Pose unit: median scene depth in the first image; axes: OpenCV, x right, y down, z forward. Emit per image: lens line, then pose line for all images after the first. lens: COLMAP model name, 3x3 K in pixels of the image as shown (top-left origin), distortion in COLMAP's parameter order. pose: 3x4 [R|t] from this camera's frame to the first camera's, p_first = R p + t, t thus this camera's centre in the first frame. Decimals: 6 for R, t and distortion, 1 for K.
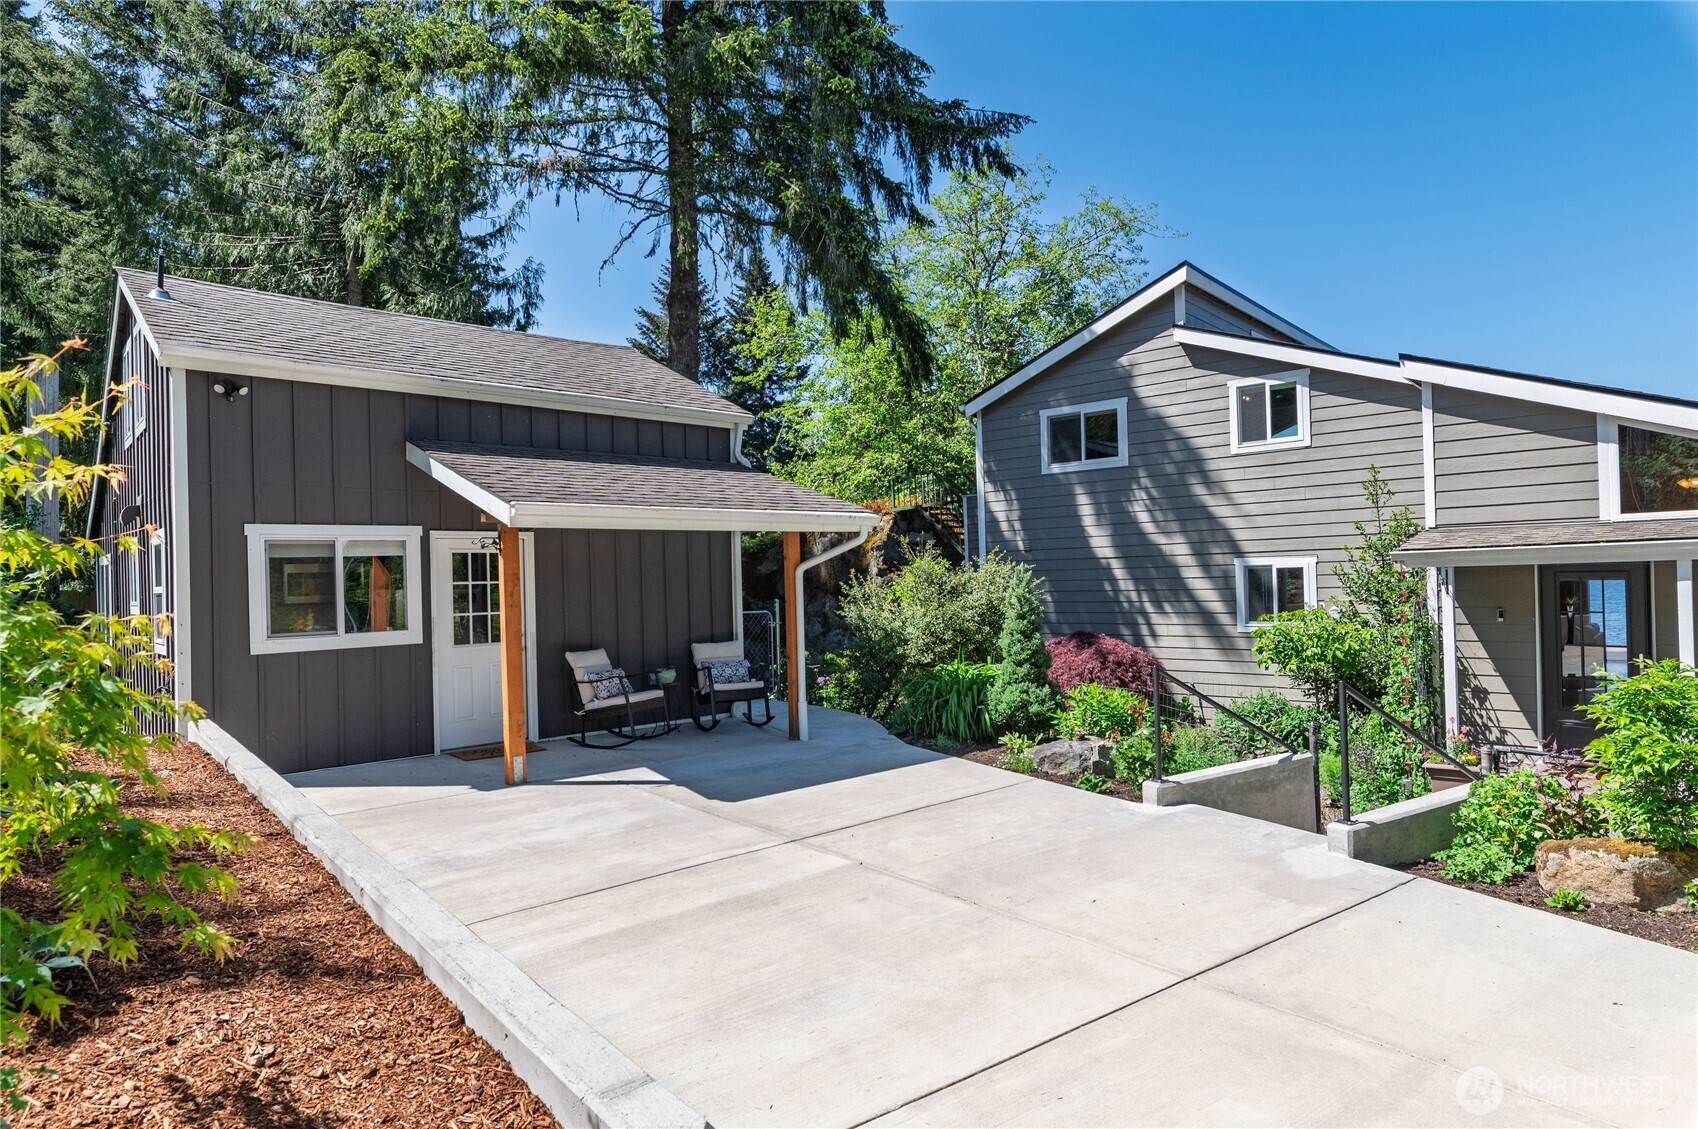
lens RADIAL K [[918.0, 0, 902.8], [0, 918.0, 587.3], [0, 0, 1]] dist [0.012174, -0.004453]
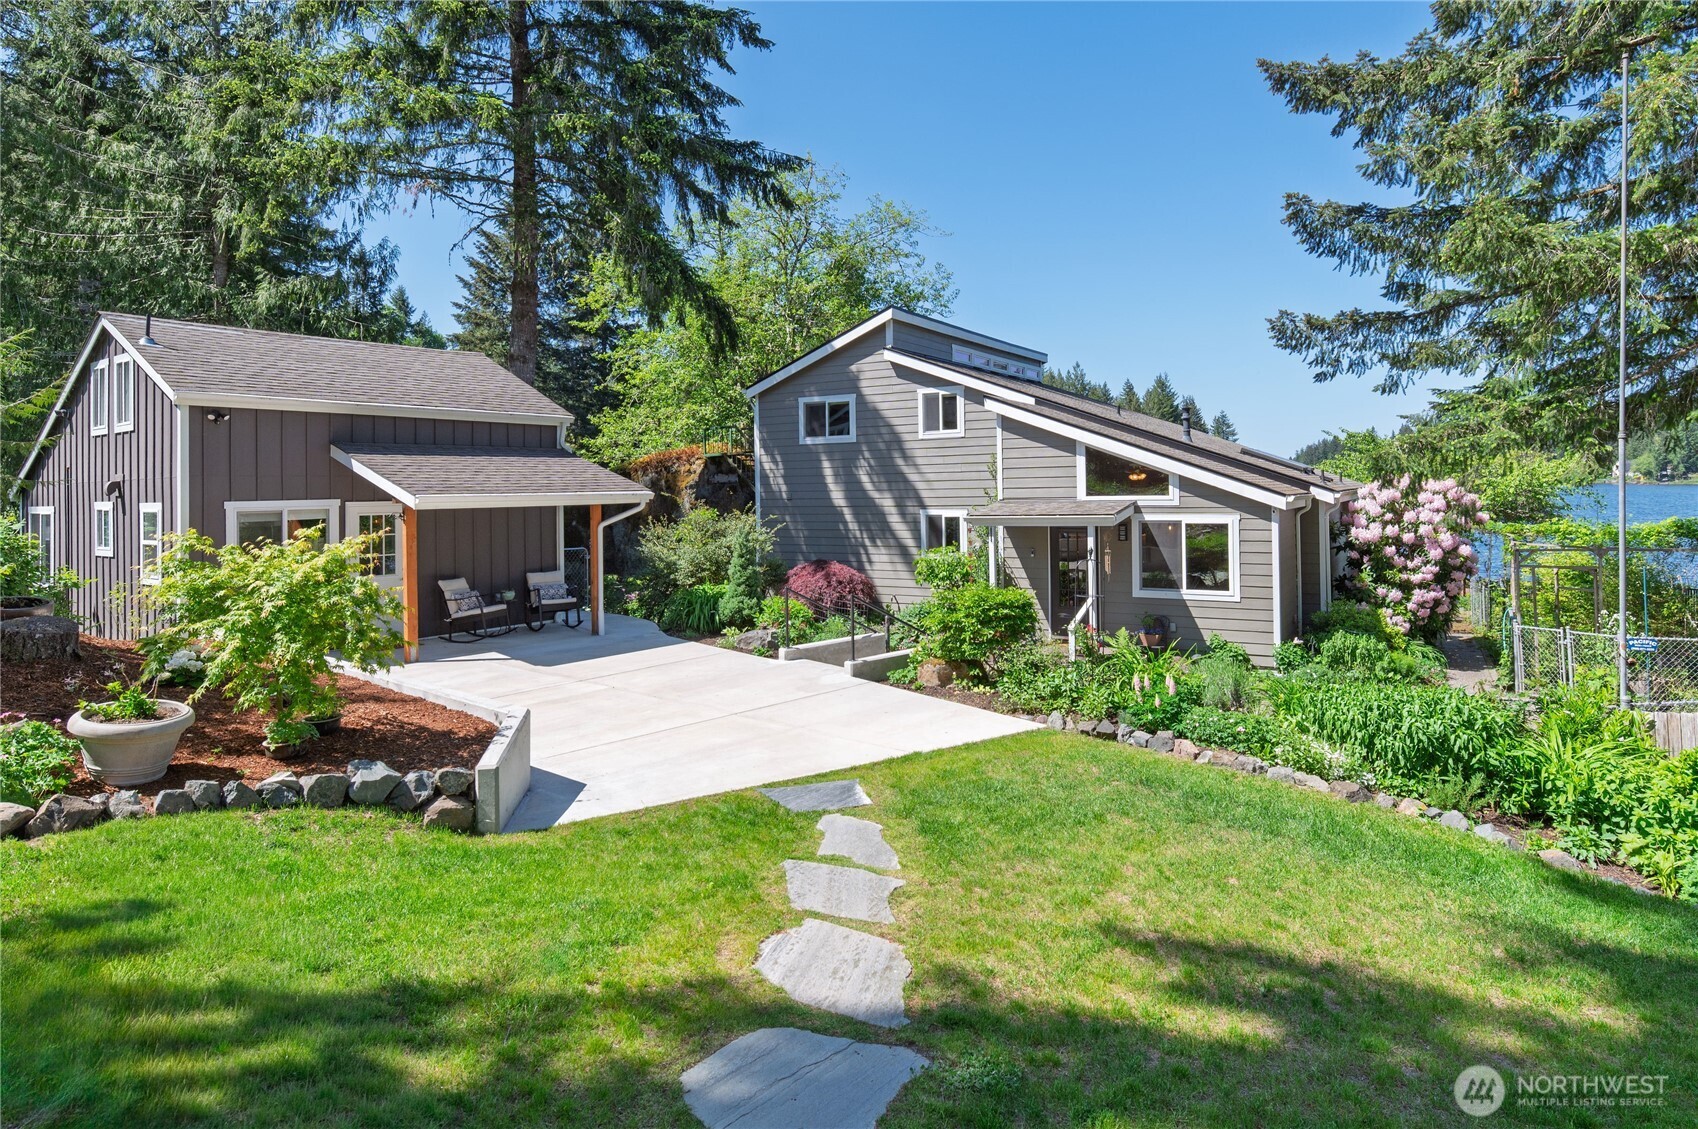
lens RADIAL K [[918.0, 0, 926.2], [0, 918.0, 478.0], [0, 0, 1]] dist [0.012174, -0.004453]
pose [[0.983435, 0.010448, 0.180962, 0.106234], [-0.006087, 0.999678, -0.024636, -0.047014], [-0.181161, 0.023126, 0.983181, -0.459691]]
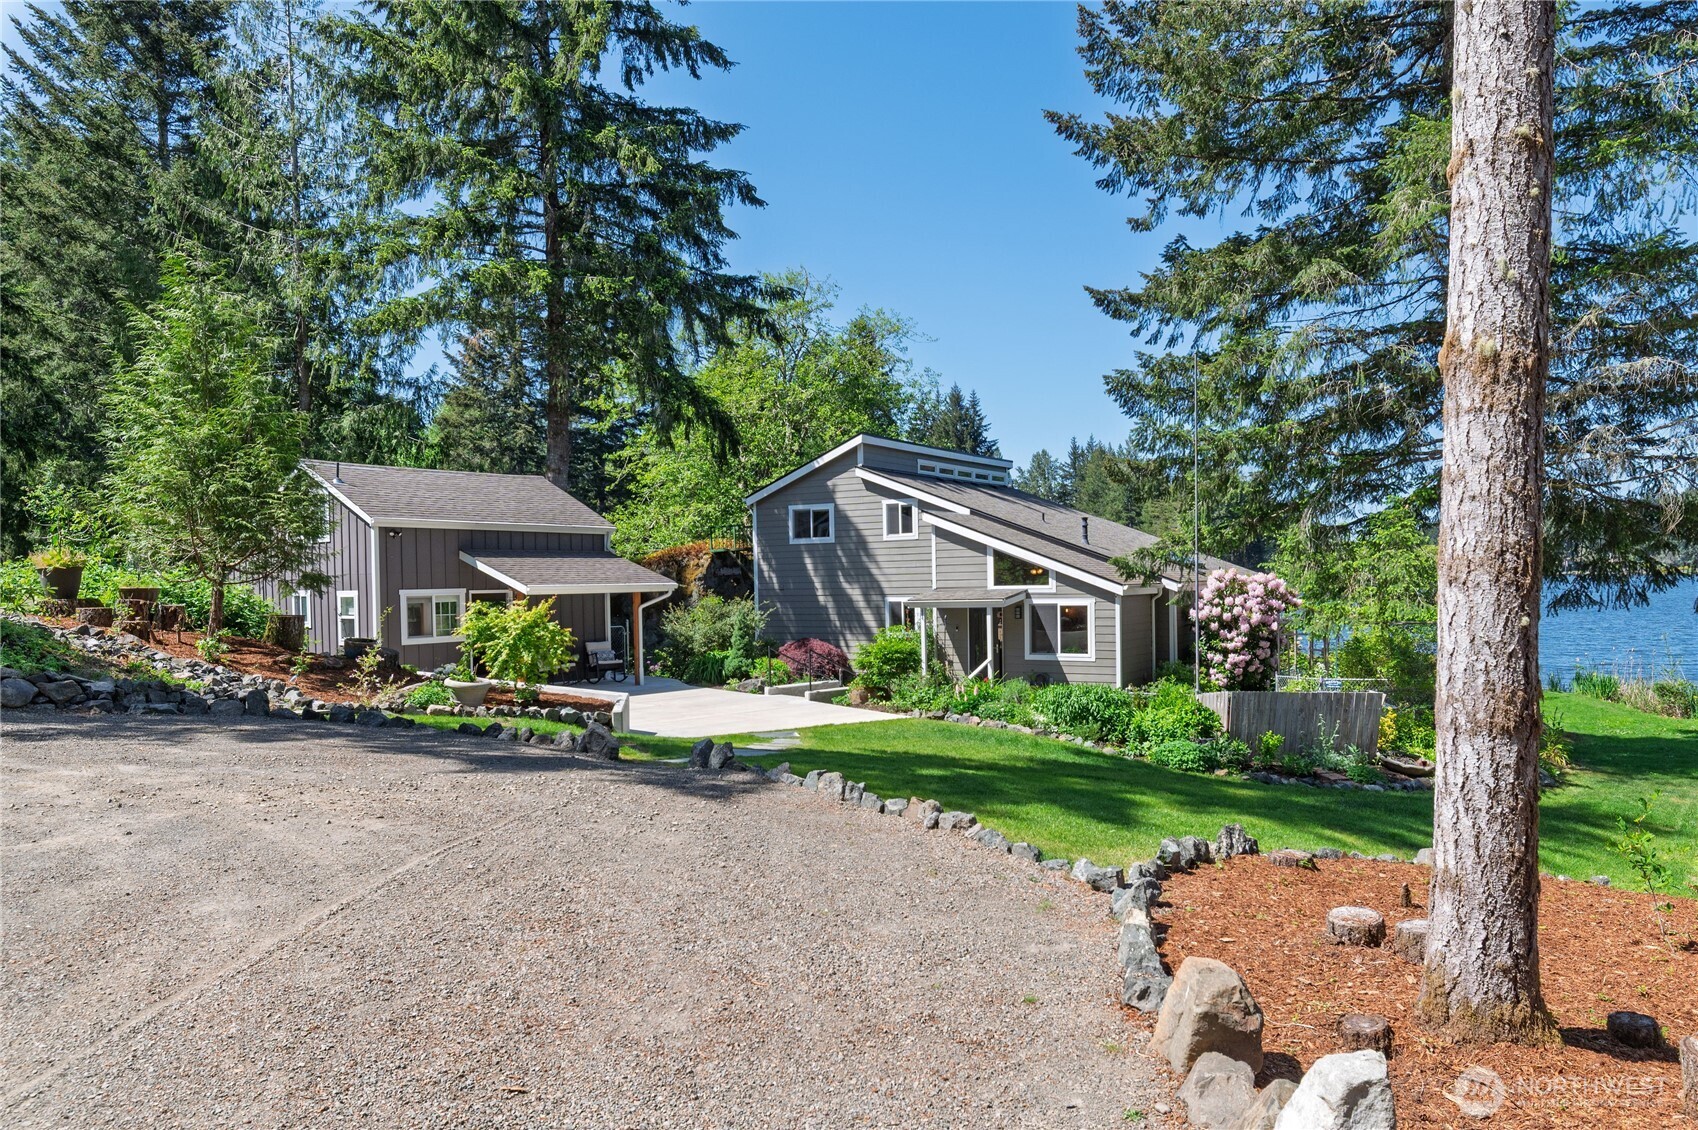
lens RADIAL K [[1093.6, 0, 948.8], [0, 1093.6, 617.9], [0, 0, 1]] dist [-0.015056, -0.004203]
pose [[0.986644, 0.001873, 0.162881, 0.135449], [-0.005516, 0.999745, 0.021919, -0.039794], [-0.162798, -0.022525, 0.986402, -1.206428]]
